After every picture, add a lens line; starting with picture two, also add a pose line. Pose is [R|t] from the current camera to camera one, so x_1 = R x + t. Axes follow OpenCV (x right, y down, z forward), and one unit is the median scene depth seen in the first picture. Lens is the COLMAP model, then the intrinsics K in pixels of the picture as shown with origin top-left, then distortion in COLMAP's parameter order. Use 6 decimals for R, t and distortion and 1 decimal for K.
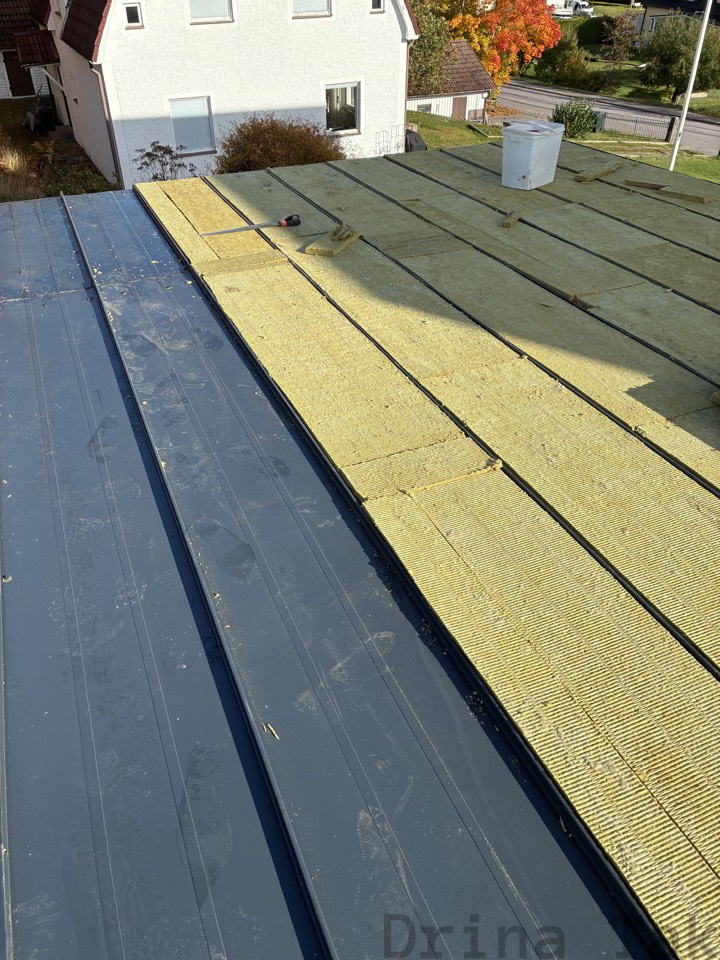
lens RADIAL K [[730.6, 0, 360.0], [0, 730.6, 480.0], [0, 0, 1]] dist [0.003258, -0.005023]
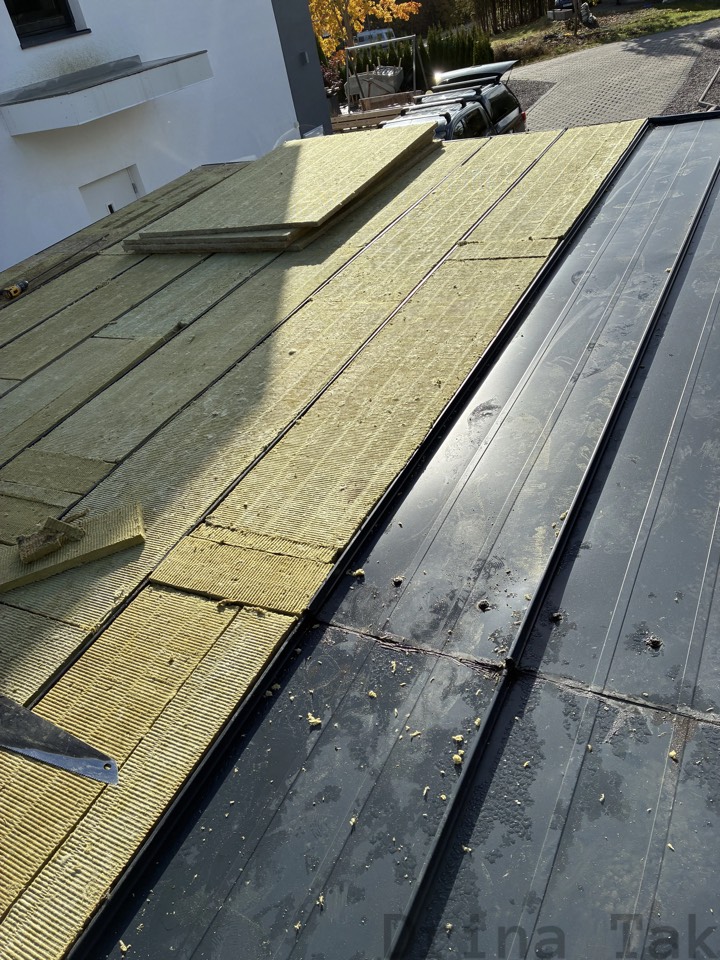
lens RADIAL K [[730.6, 0, 360.0], [0, 730.6, 480.0], [0, 0, 1]] dist [0.003258, -0.005023]
pose [[-0.617544, -0.341036, 0.708755, -0.634115], [0.616108, 0.350404, 0.705427, -0.723037], [-0.488927, 0.872302, -0.006275, 1.069704]]
